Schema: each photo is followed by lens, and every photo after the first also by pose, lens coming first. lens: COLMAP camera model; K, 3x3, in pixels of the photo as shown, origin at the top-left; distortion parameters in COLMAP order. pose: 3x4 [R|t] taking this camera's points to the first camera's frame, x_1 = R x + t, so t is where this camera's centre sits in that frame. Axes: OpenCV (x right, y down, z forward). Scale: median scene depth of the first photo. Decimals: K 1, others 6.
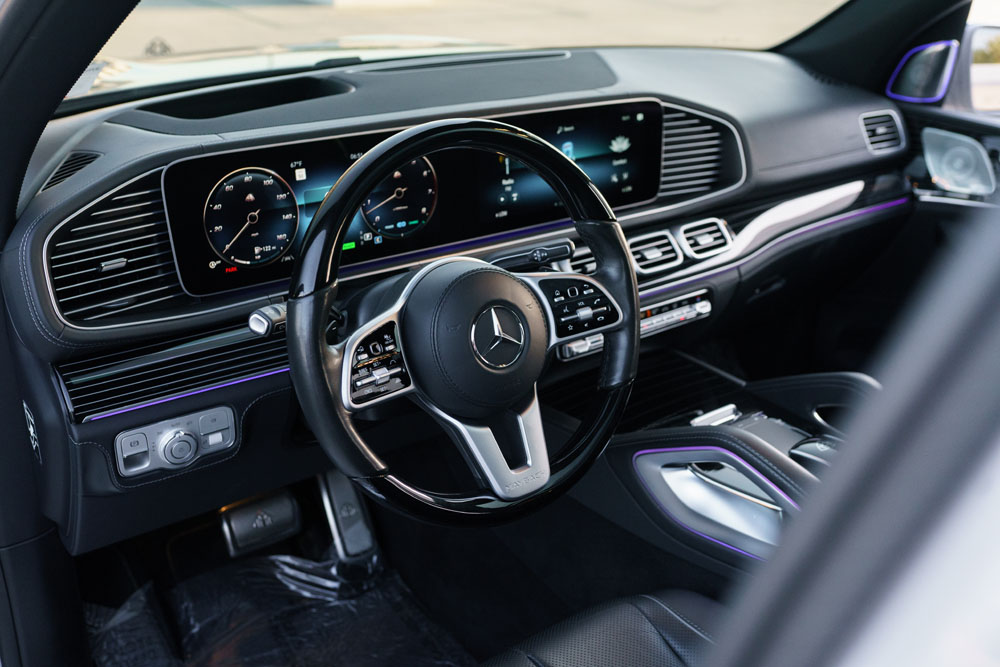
lens RADIAL K [[977.3, 0, 504.7], [0, 977.3, 327.8], [0, 0, 1]] dist [-0.002761, 0.015085]
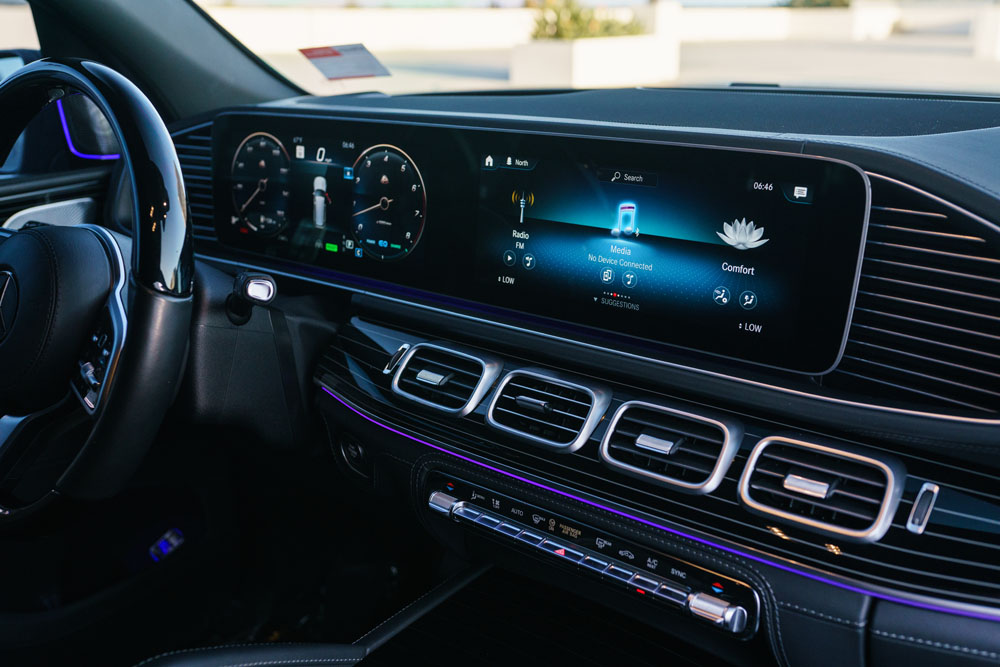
lens RADIAL K [[966.5, 0, 498.8], [0, 966.5, 314.6], [0, 0, 1]] dist [0.007139, 0.002641]
pose [[0.227063, 0.246034, -0.942290, 0.704078], [-0.379550, 0.913413, 0.147034, -0.215595], [0.896875, 0.324260, 0.300784, 0.918904]]
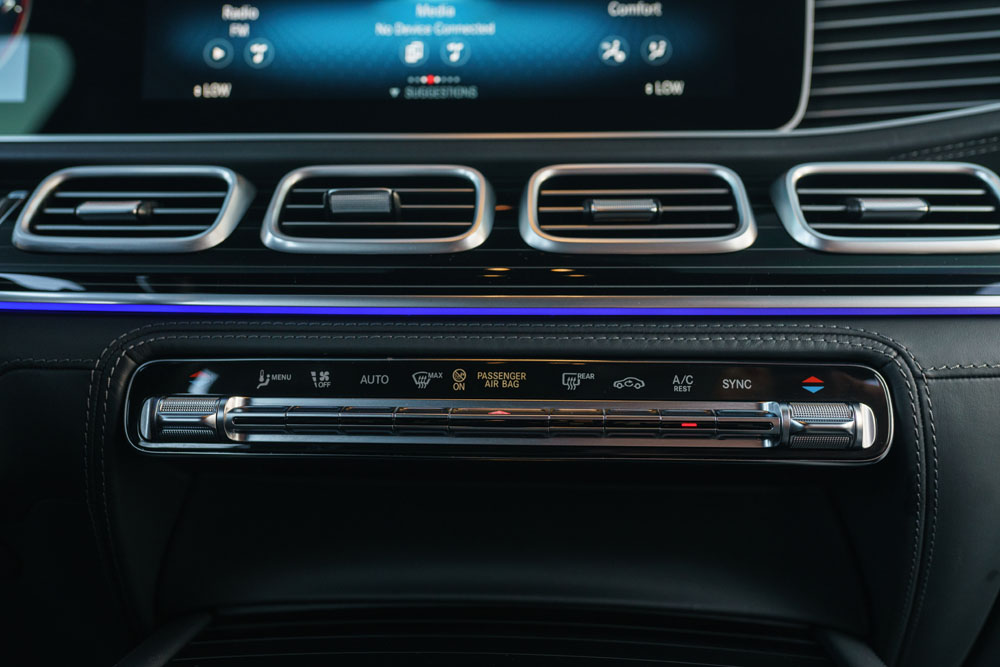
lens RADIAL K [[977.3, 0, 504.7], [0, 977.3, 327.8], [0, 0, 1]] dist [-0.002761, 0.015085]
pose [[0.758417, -0.015712, -0.651580, 0.382014], [-0.250500, 0.915898, -0.313658, 0.070775], [0.601709, 0.401104, 0.690696, 0.957125]]
